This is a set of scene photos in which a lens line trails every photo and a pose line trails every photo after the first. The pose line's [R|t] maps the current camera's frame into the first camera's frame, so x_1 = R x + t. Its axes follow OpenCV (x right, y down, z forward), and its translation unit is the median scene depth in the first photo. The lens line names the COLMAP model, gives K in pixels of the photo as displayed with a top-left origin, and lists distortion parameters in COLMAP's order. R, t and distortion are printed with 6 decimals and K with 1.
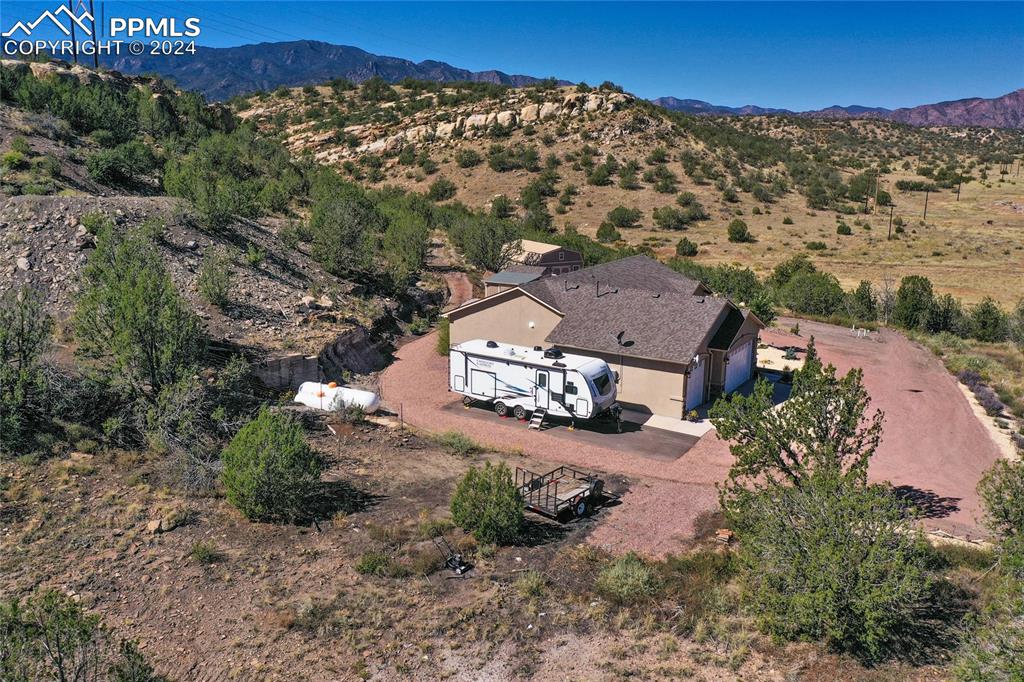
lens RADIAL K [[841.5, 0, 488.8], [0, 841.5, 323.9], [0, 0, 1]] dist [-0.002931, -0.003085]
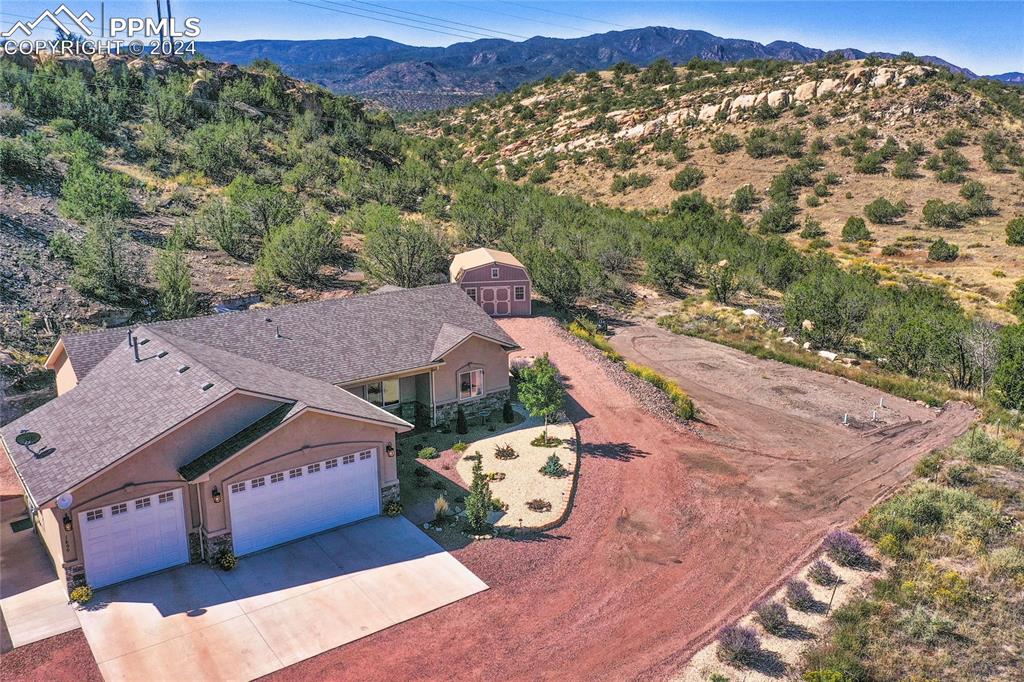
lens RADIAL K [[852.9, 0, 552.1], [0, 852.9, 321.8], [0, 0, 1]] dist [-0.005171, -0.004851]
pose [[0.950909, 0.051852, -0.305096, 0.113545], [-0.048607, 0.998652, 0.018227, -0.016477], [0.305630, -0.002502, 0.952147, 0.088249]]
